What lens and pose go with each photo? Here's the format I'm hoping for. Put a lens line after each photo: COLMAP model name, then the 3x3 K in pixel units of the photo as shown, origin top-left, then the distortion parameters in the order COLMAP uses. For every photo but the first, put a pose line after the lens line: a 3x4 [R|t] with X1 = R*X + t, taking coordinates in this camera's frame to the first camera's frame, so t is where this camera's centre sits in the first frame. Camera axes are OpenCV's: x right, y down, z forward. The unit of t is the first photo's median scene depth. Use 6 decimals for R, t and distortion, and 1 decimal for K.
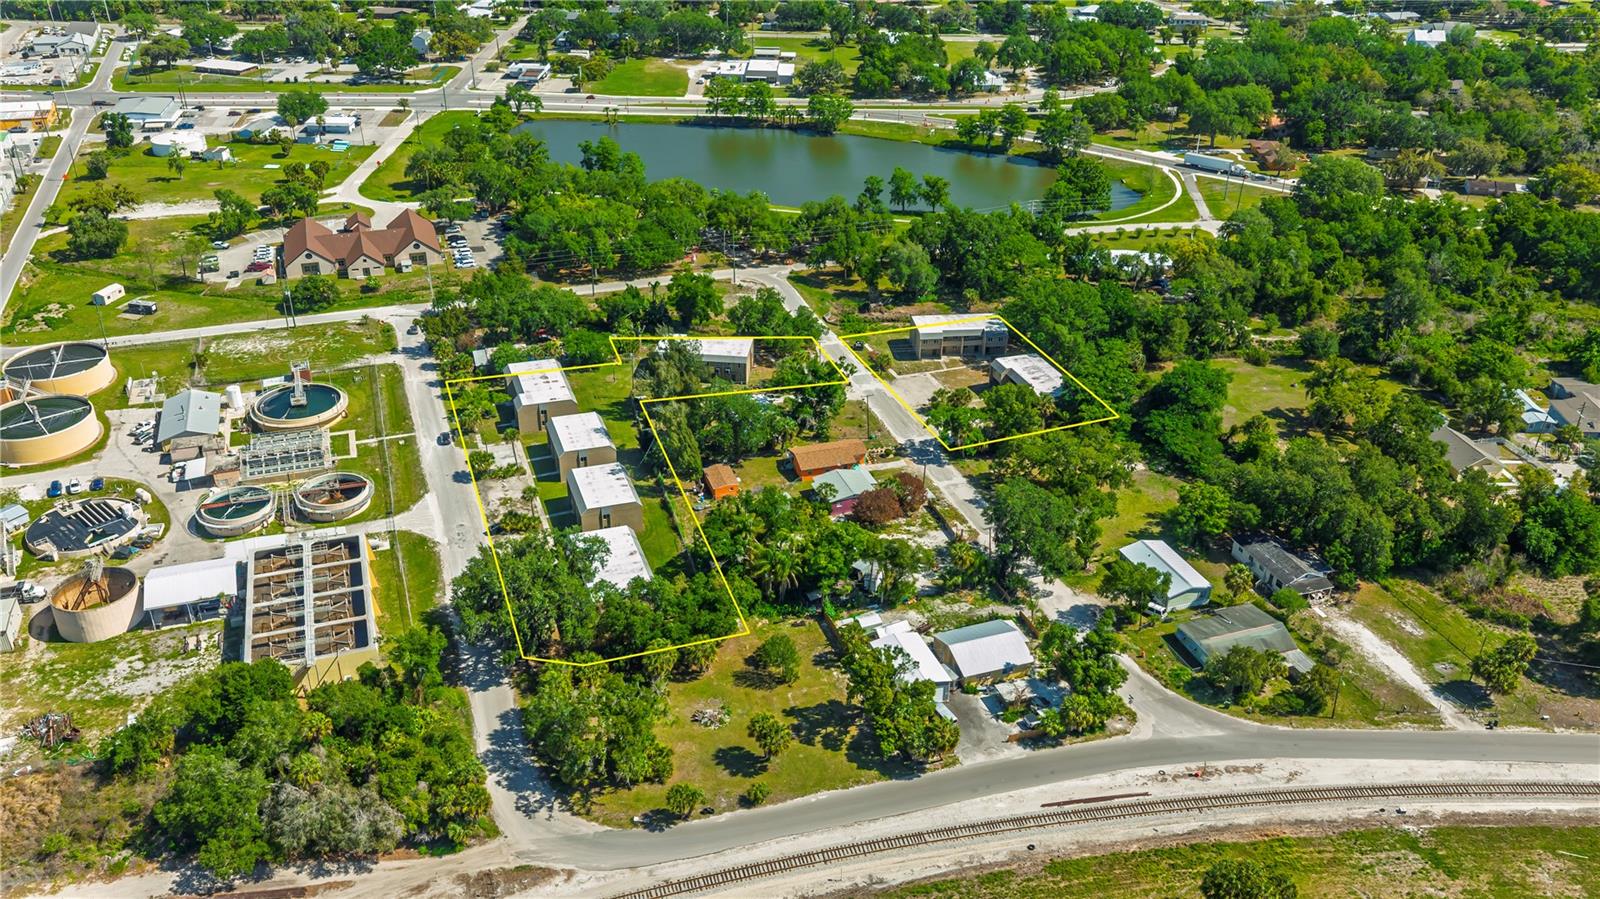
lens RADIAL K [[1289.7, 0, 803.0], [0, 1289.7, 428.0], [0, 0, 1]] dist [0.078786, -0.130360]
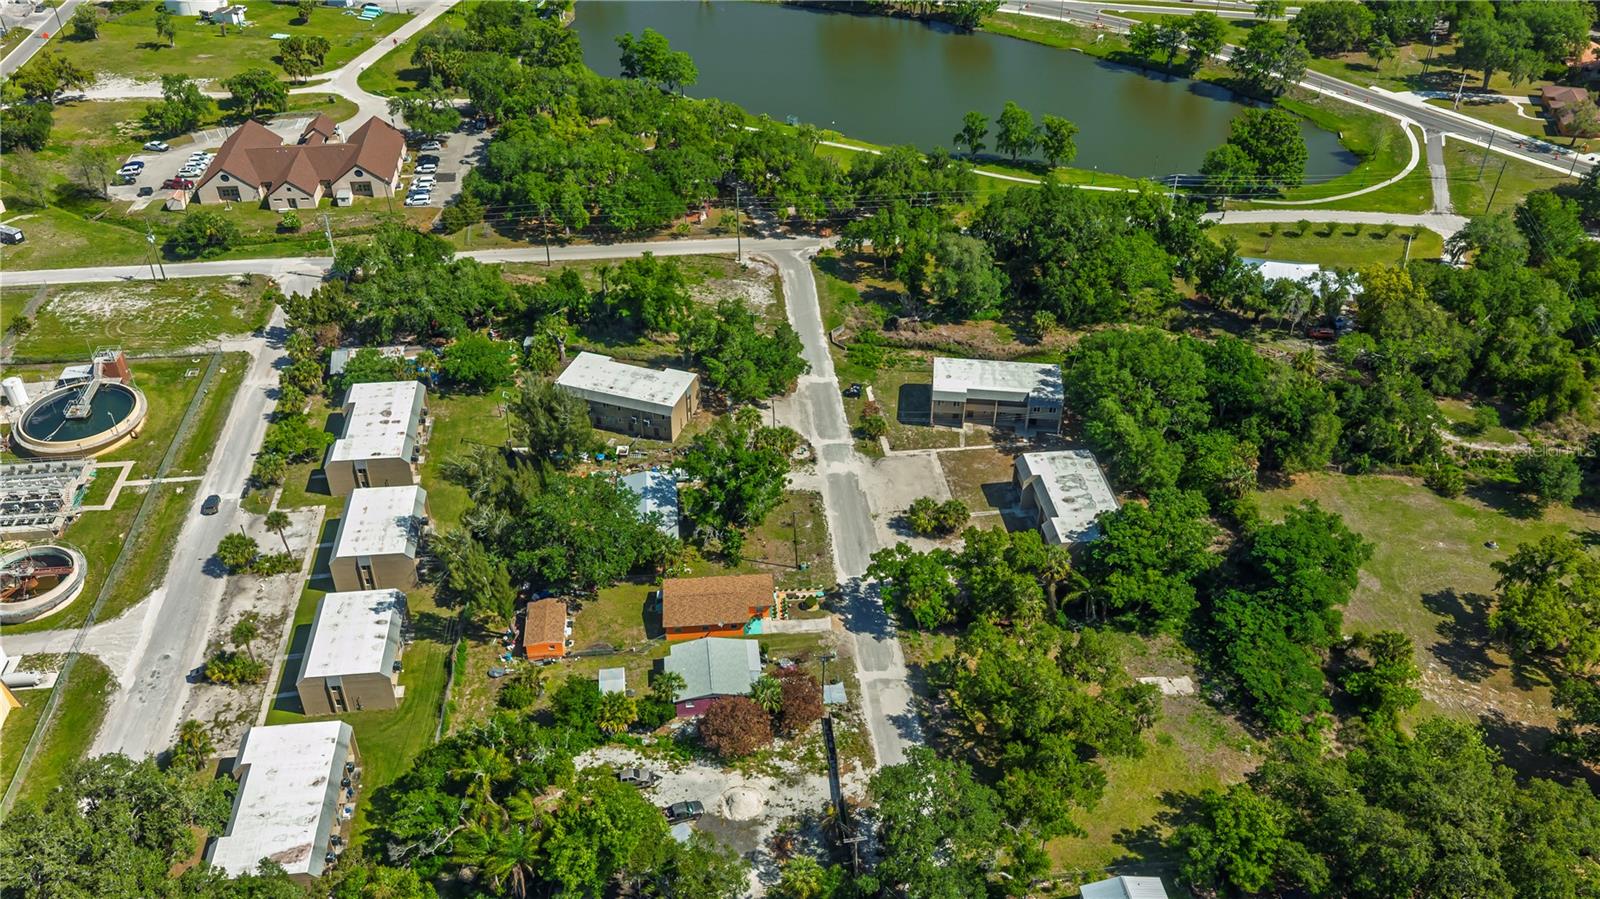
lens RADIAL K [[1277.5, 0, 800.0], [0, 1277.5, 449.5], [0, 0, 1]] dist [0.049696, -0.049365]
pose [[0.975764, 0.126352, -0.178663, 0.129080], [-0.098888, 0.982942, 0.155069, -0.124229], [0.195209, -0.133643, 0.971614, 0.269570]]
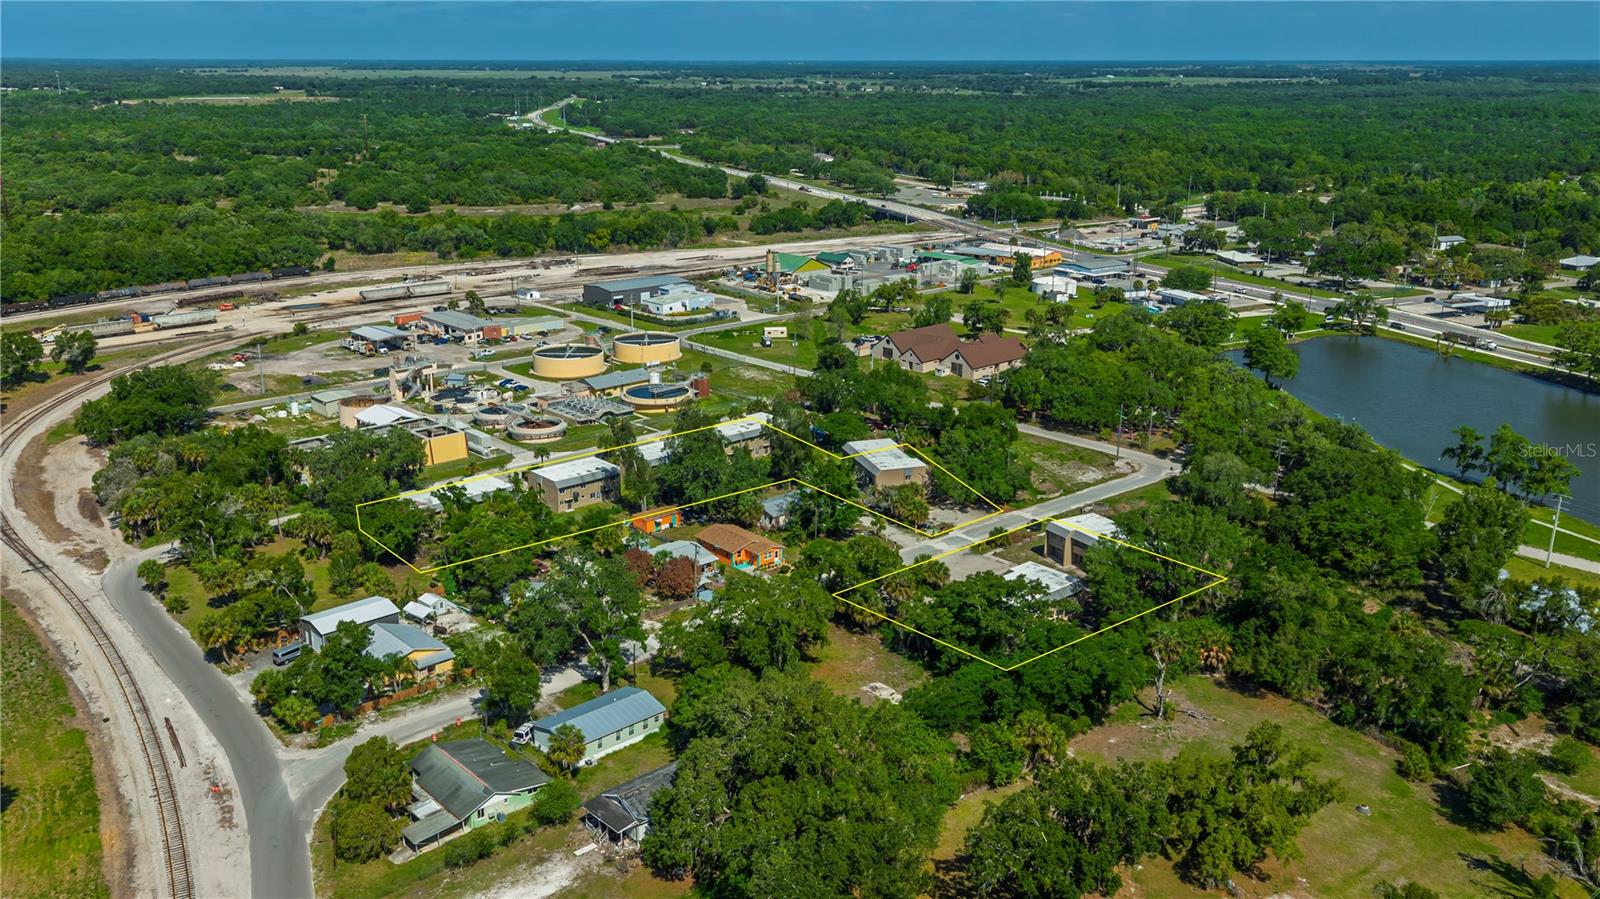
lens RADIAL K [[1277.5, 0, 800.0], [0, 1277.5, 449.5], [0, 0, 1]] dist [0.049696, -0.049365]
pose [[0.388050, 0.250060, -0.887066, 0.615814], [-0.425642, 0.902321, 0.068162, -0.088669], [0.817463, 0.351122, 0.456582, 0.444007]]
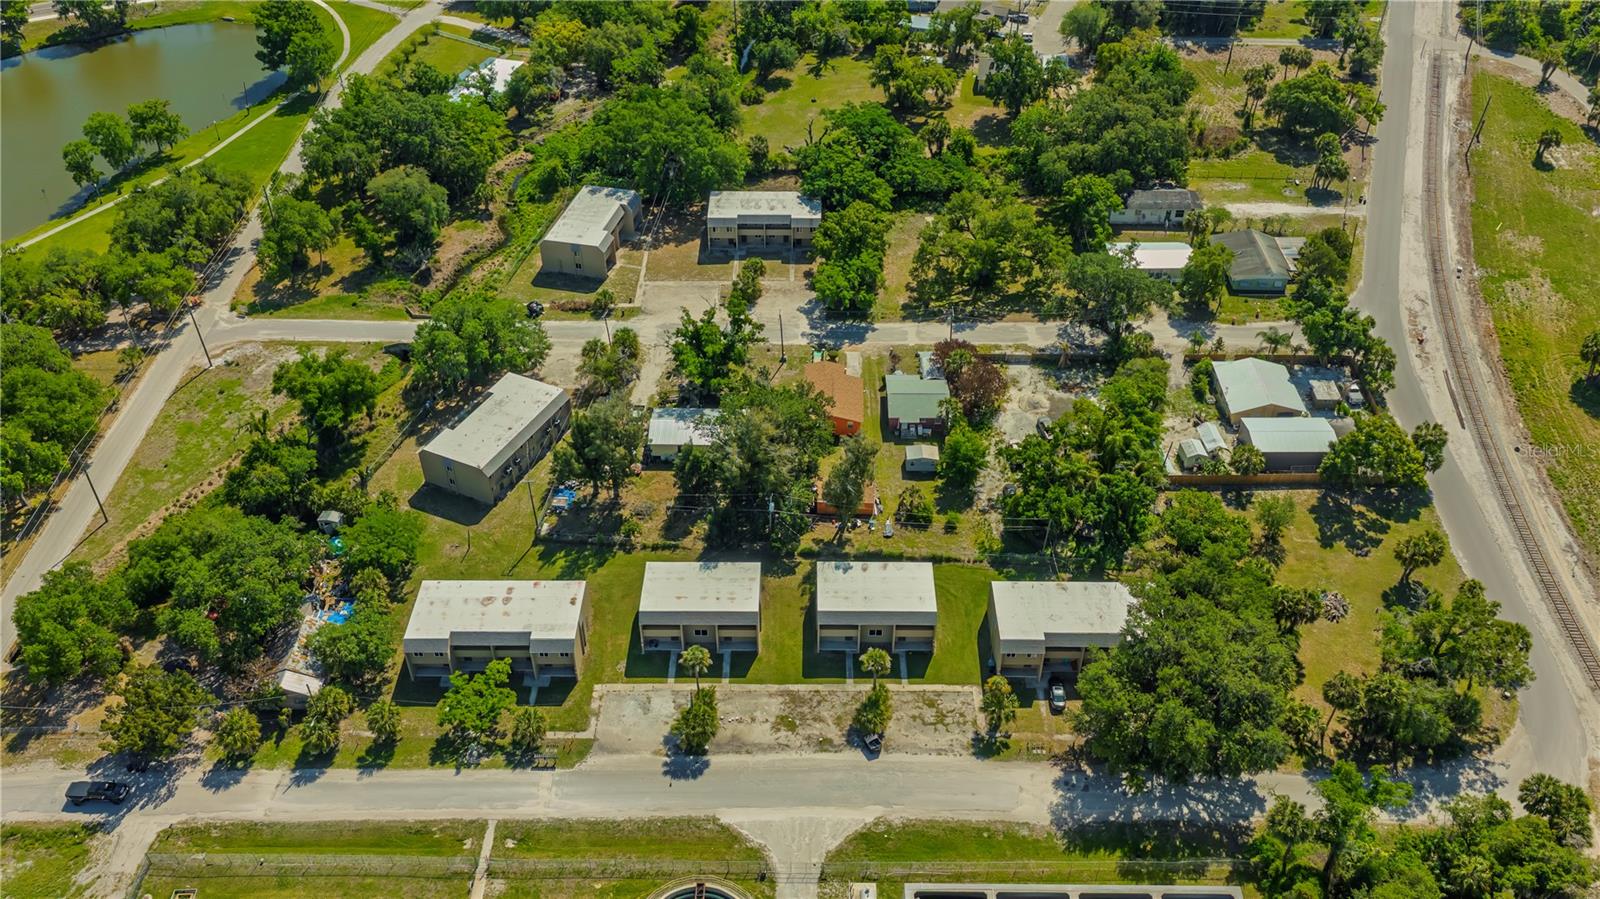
lens RADIAL K [[1277.5, 0, 800.0], [0, 1277.5, 449.5], [0, 0, 1]] dist [0.049696, -0.049365]
pose [[0.345334, -0.614348, 0.709451, -0.420951], [0.446251, 0.772520, 0.451745, -0.235946], [-0.825594, 0.160590, 0.540931, 0.443402]]
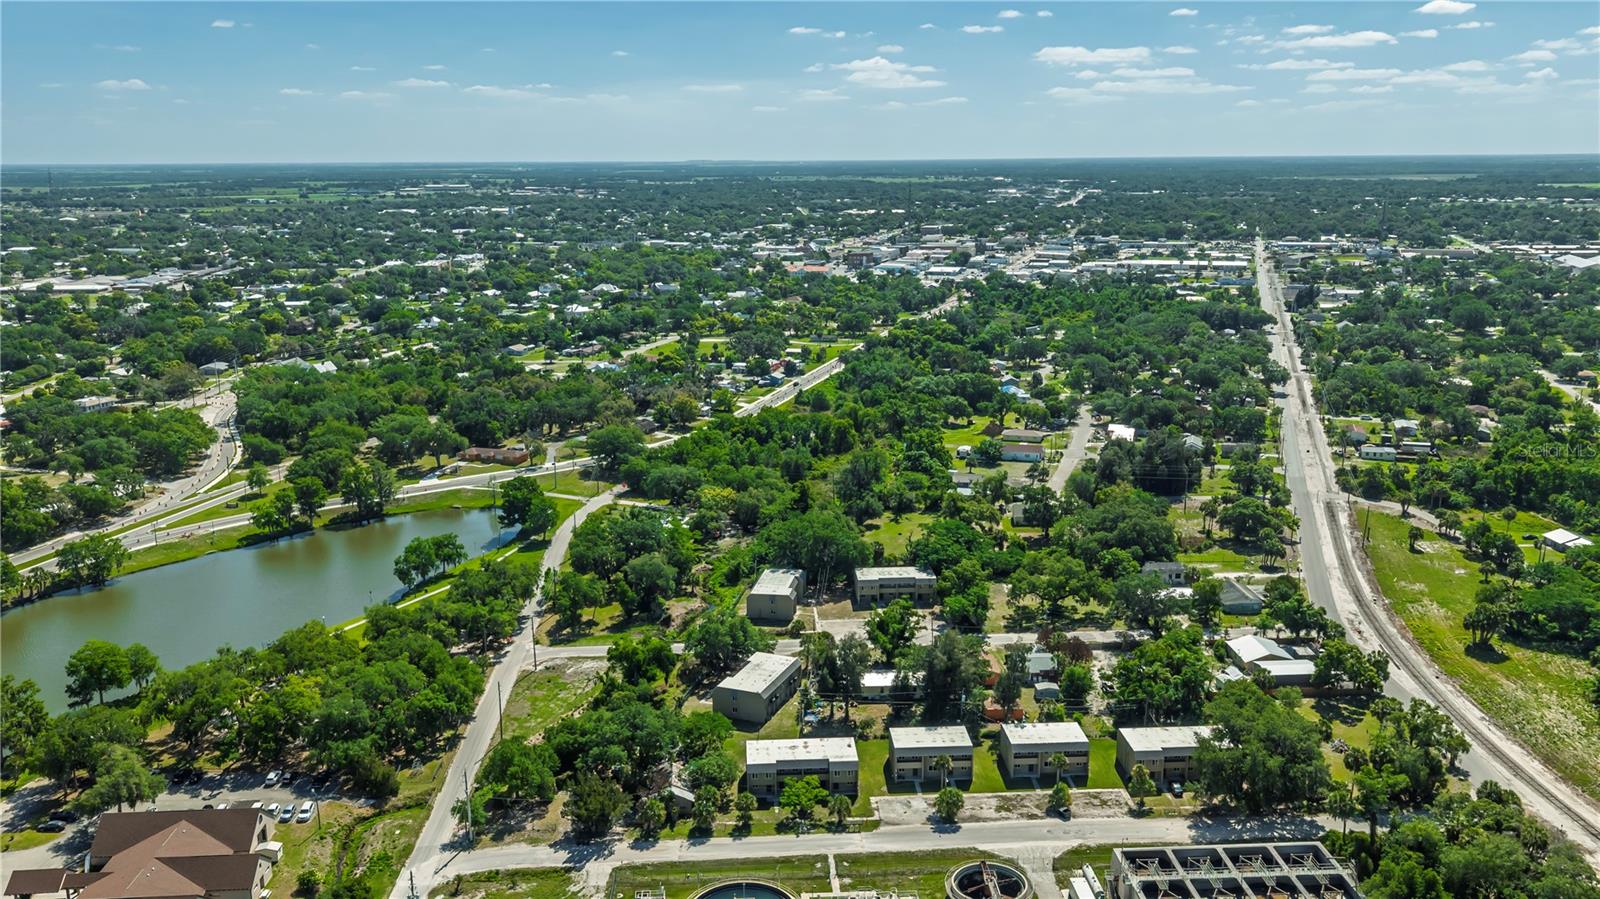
lens RADIAL K [[1289.7, 0, 803.0], [0, 1289.7, 428.0], [0, 0, 1]] dist [0.078786, -0.130360]
pose [[0.286695, -0.217556, 0.932993, -0.793614], [0.462645, 0.884229, 0.064021, -0.232348], [-0.838907, 0.413289, 0.354155, 0.468289]]
